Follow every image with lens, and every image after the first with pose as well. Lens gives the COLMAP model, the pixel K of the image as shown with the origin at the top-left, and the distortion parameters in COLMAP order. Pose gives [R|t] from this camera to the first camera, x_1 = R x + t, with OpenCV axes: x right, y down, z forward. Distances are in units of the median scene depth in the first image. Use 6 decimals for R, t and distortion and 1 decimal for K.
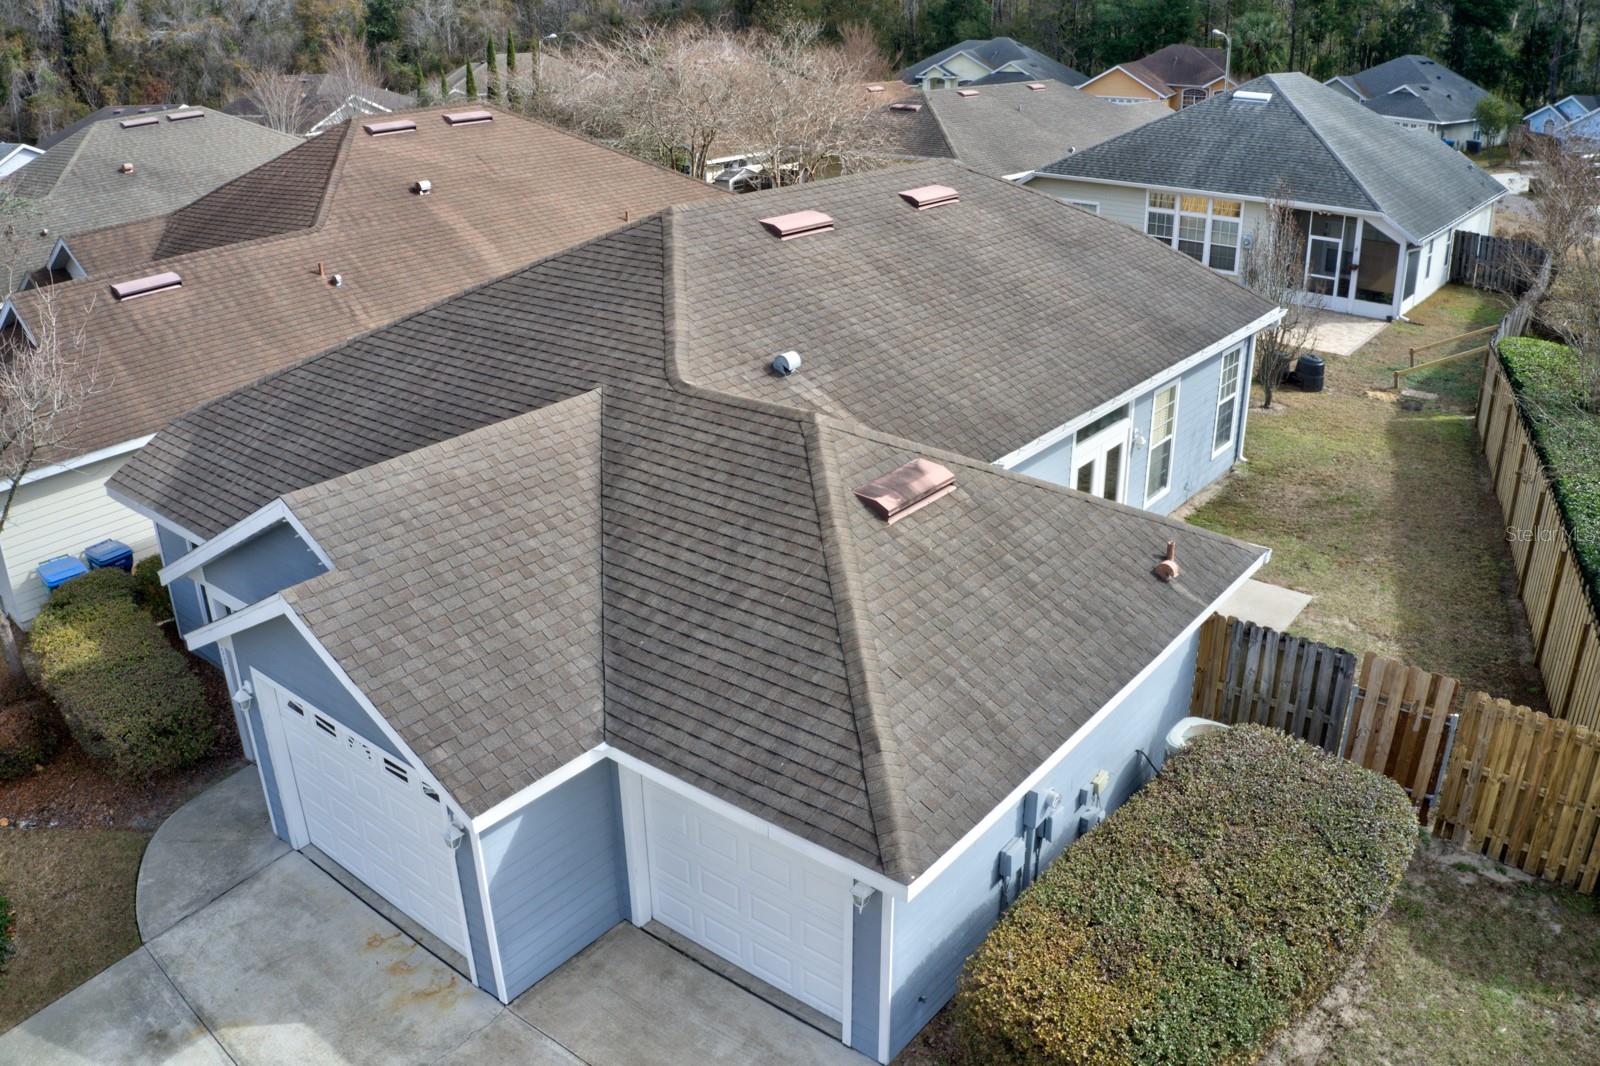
lens RADIAL K [[1269.8, 0, 799.1], [0, 1269.8, 526.7], [0, 0, 1]] dist [-0.200978, 0.033768]
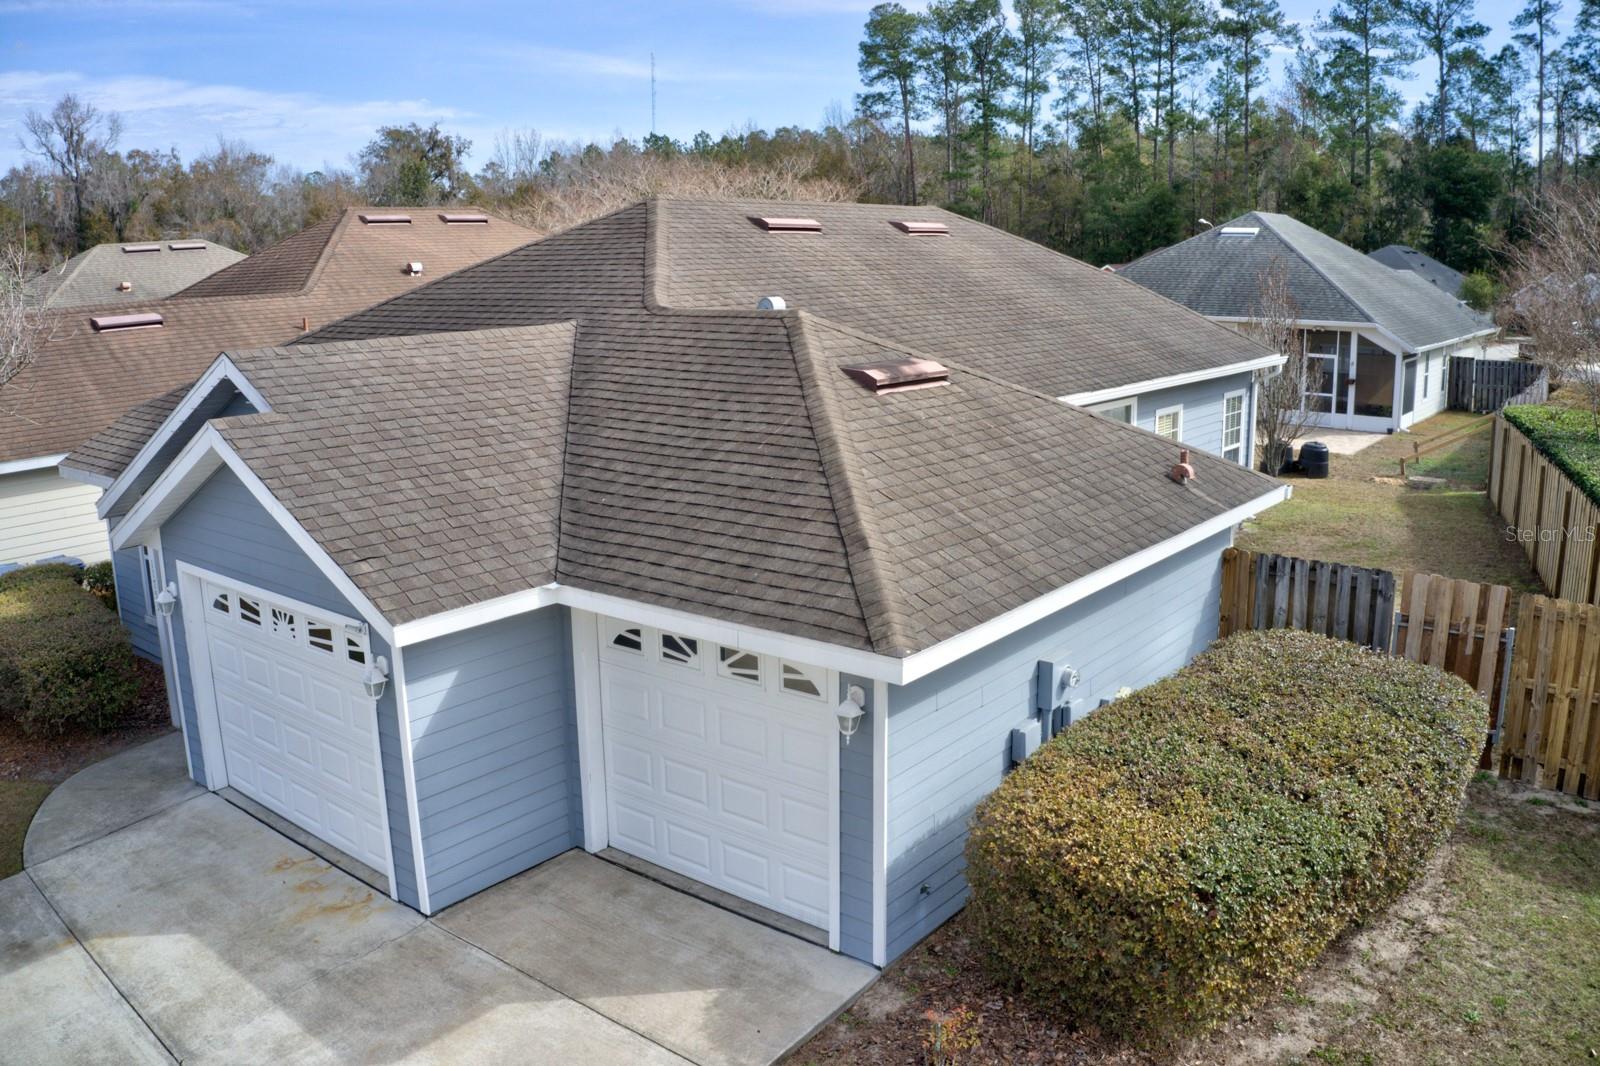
lens RADIAL K [[1269.8, 0, 796.8], [0, 1269.8, 532.5], [0, 0, 1]] dist [-0.200978, 0.033768]
pose [[0.999999, -0.000765, -0.000976, 0.012274], [0.000570, 0.982588, -0.185799, 0.251999], [0.001101, 0.185798, 0.982587, 0.108555]]
